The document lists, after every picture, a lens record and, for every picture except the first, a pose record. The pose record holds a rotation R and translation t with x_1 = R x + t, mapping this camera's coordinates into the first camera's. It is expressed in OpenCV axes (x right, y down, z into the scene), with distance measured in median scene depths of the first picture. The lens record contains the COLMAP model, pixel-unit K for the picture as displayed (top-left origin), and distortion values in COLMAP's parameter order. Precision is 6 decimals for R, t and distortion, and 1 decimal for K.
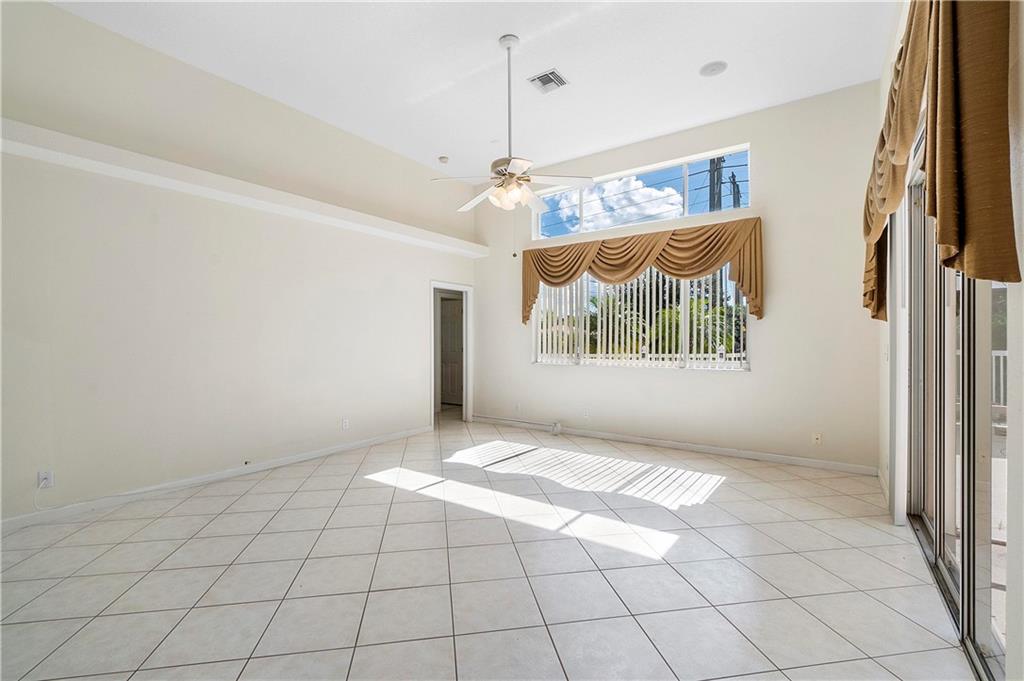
lens RADIAL K [[445.8, 0, 505.6], [0, 445.8, 341.0], [0, 0, 1]] dist [-0.003637, -0.000497]
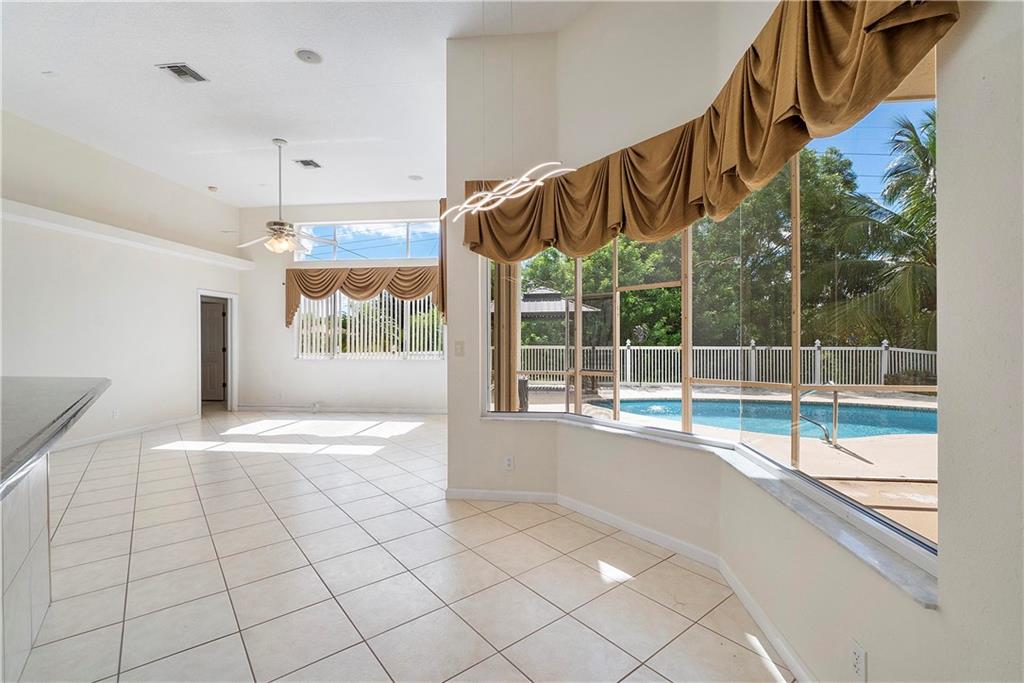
lens RADIAL K [[445.8, 0, 505.6], [0, 445.8, 342.0], [0, 0, 1]] dist [-0.003637, -0.000497]
pose [[0.871167, -0.002362, 0.490981, -0.041006], [0.001910, 0.999997, 0.001423, 0.001352], [-0.490983, -0.000302, 0.871169, -0.415945]]
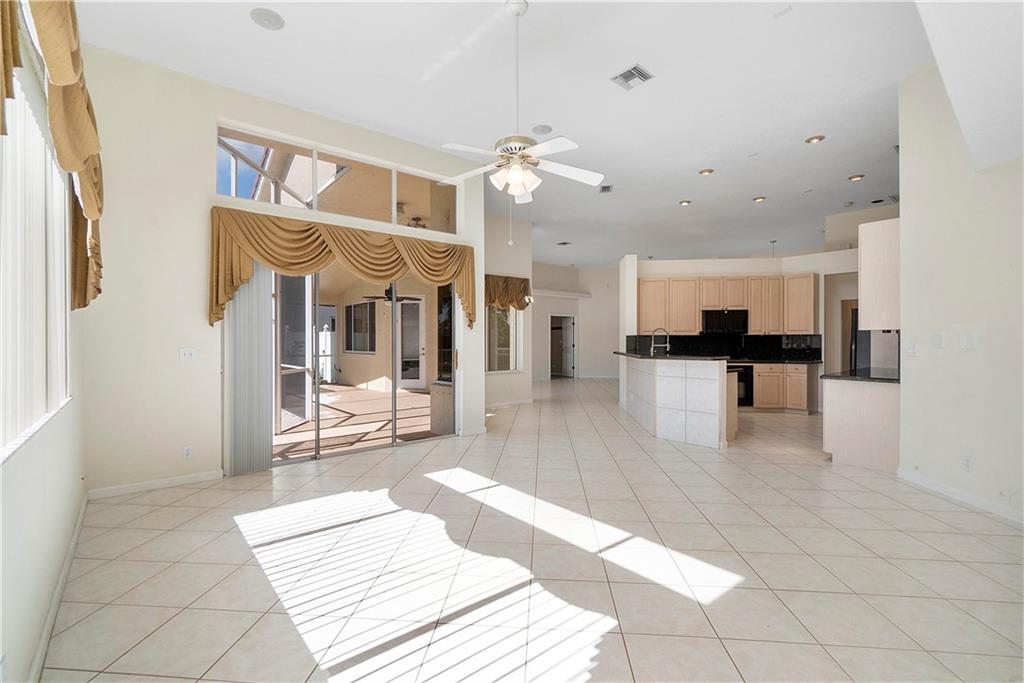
lens RADIAL K [[445.8, 0, 505.6], [0, 445.8, 342.0], [0, 0, 1]] dist [-0.003637, -0.000497]
pose [[-0.970513, 0.001677, 0.241042, -0.105855], [0.004333, 0.999936, 0.010490, -0.004935], [-0.241009, 0.011225, -0.970458, 1.085727]]
